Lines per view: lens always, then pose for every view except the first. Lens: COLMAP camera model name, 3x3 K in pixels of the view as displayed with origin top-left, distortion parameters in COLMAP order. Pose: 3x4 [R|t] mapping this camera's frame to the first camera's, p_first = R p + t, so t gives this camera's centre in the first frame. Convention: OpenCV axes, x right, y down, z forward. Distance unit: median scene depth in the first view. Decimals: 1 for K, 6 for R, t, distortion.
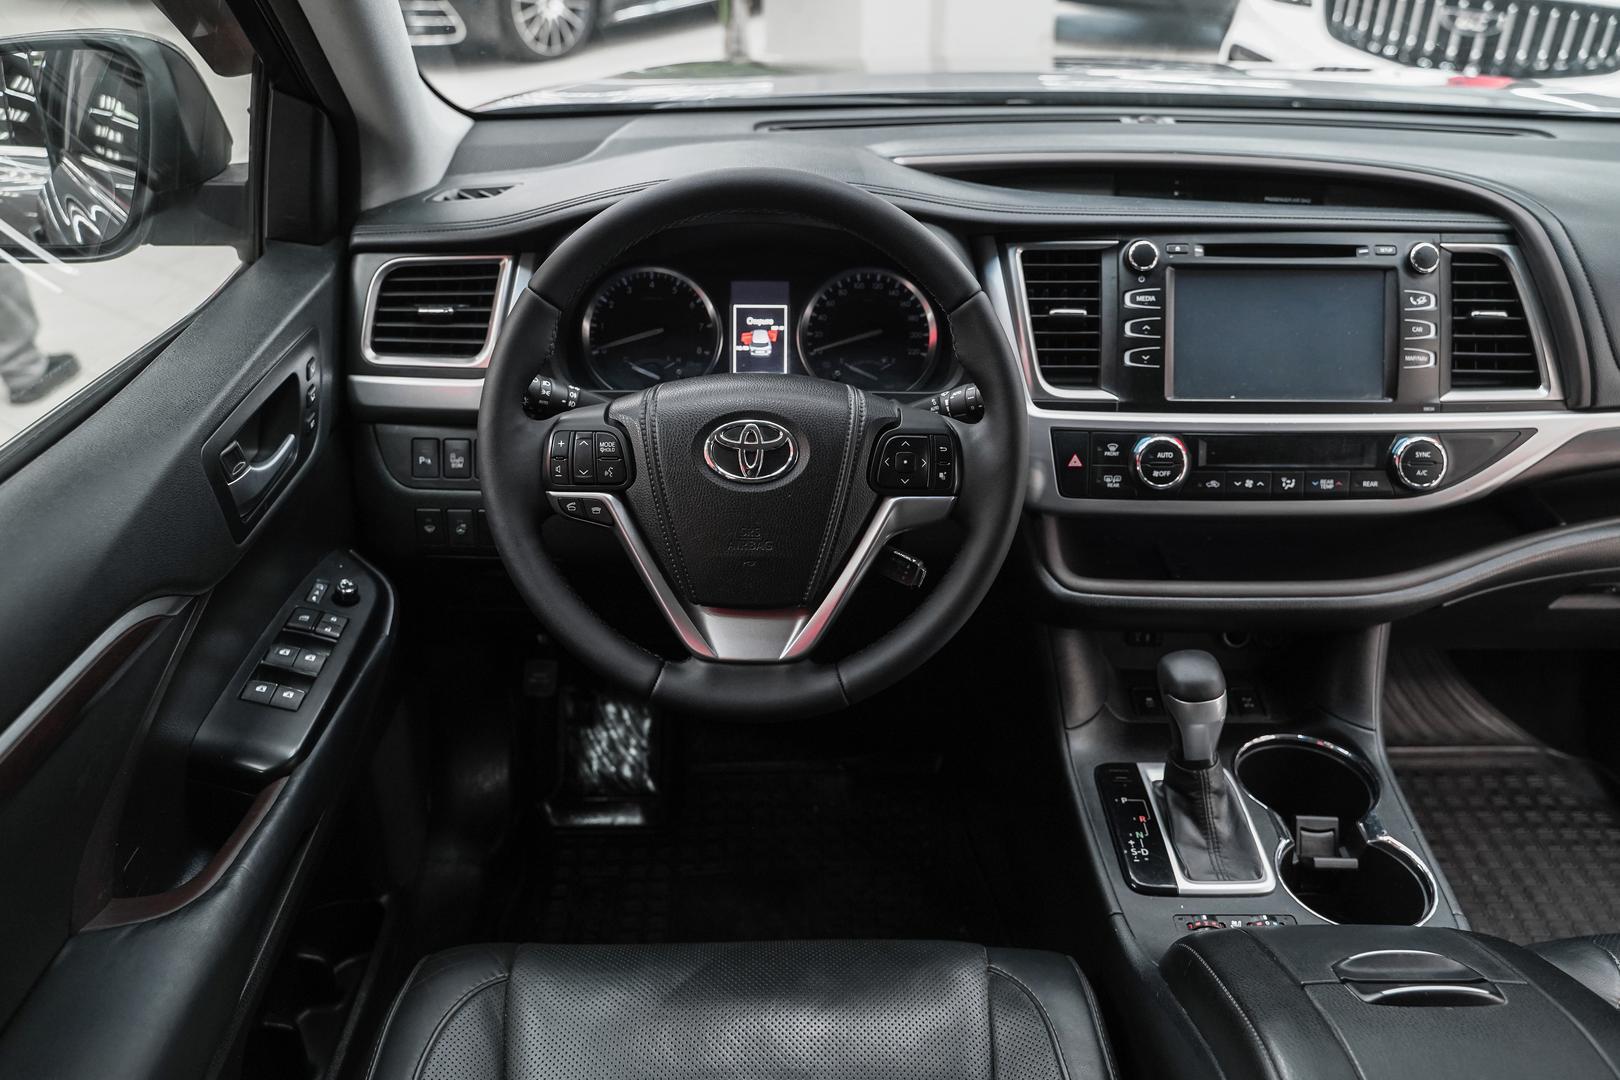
lens RADIAL K [[1295.3, 0, 810.0], [0, 1295.3, 540.0], [0, 0, 1]] dist [-0.015800, 0.010470]
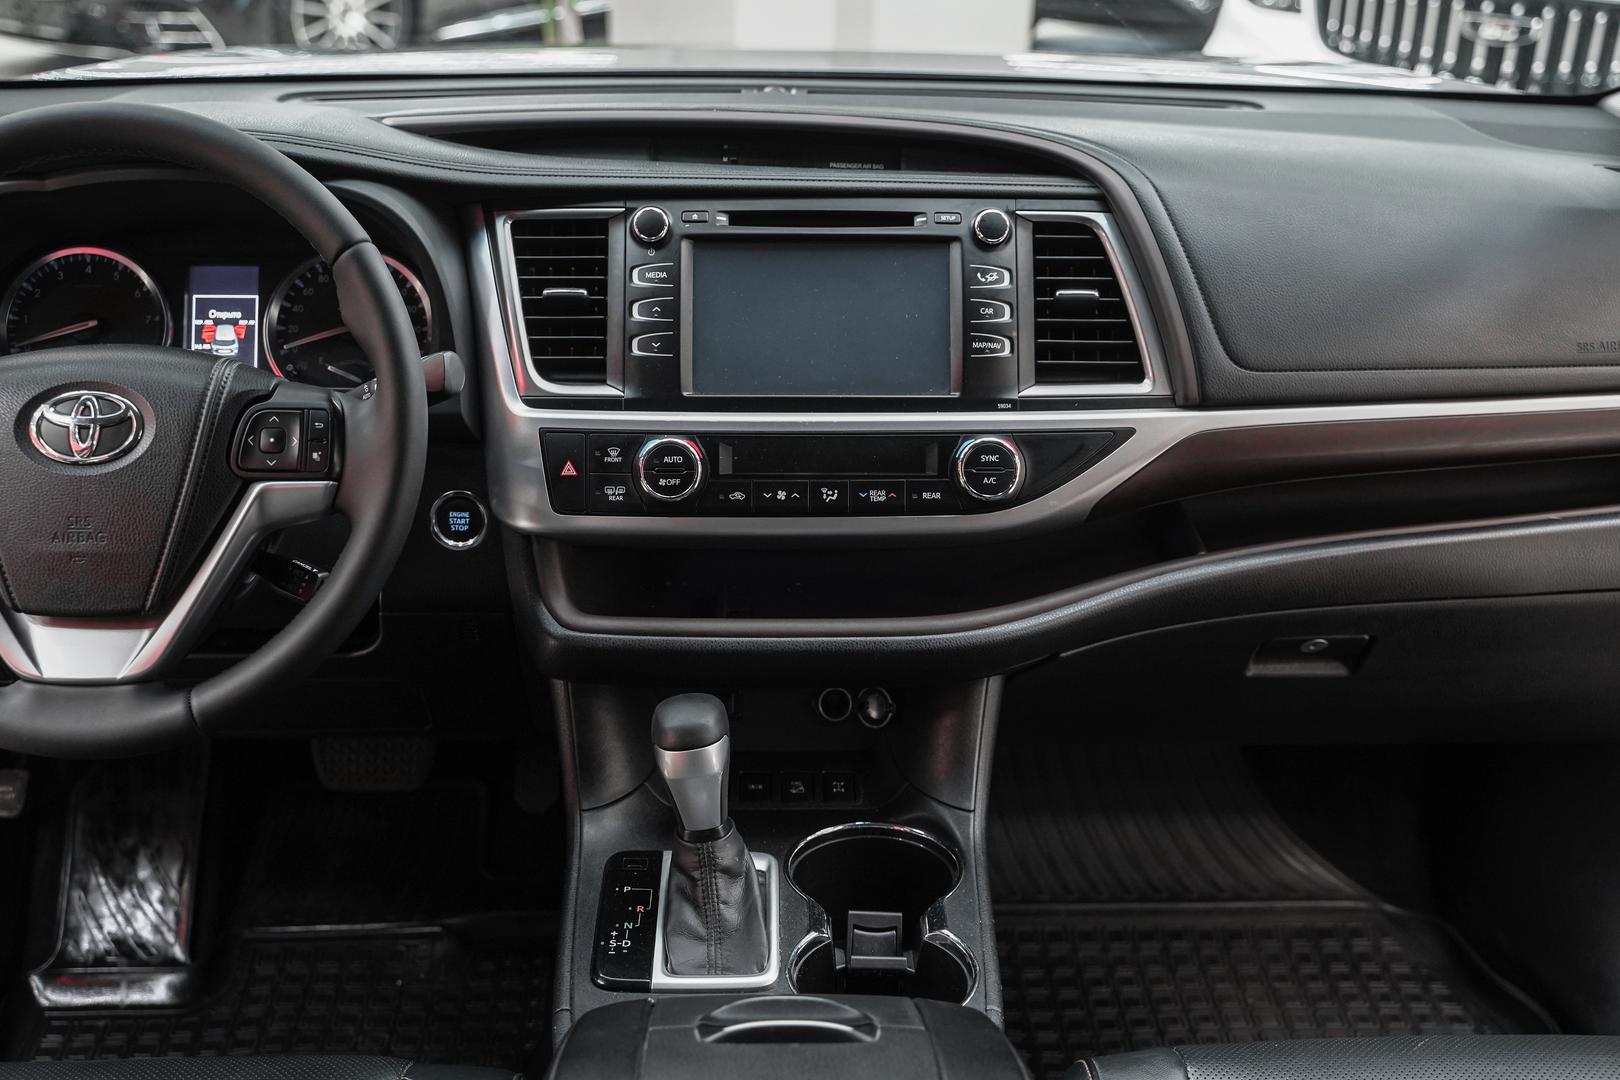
lens RADIAL K [[1842.7, 0, 813.2], [0, 1842.7, 557.5], [0, 0, 1]] dist [0.012072, -0.014369]
pose [[0.999851, -0.003503, 0.016888, 0.336884], [0.005474, 0.992988, -0.118090, 0.132115], [-0.016355, 0.118165, 0.992859, -0.152189]]
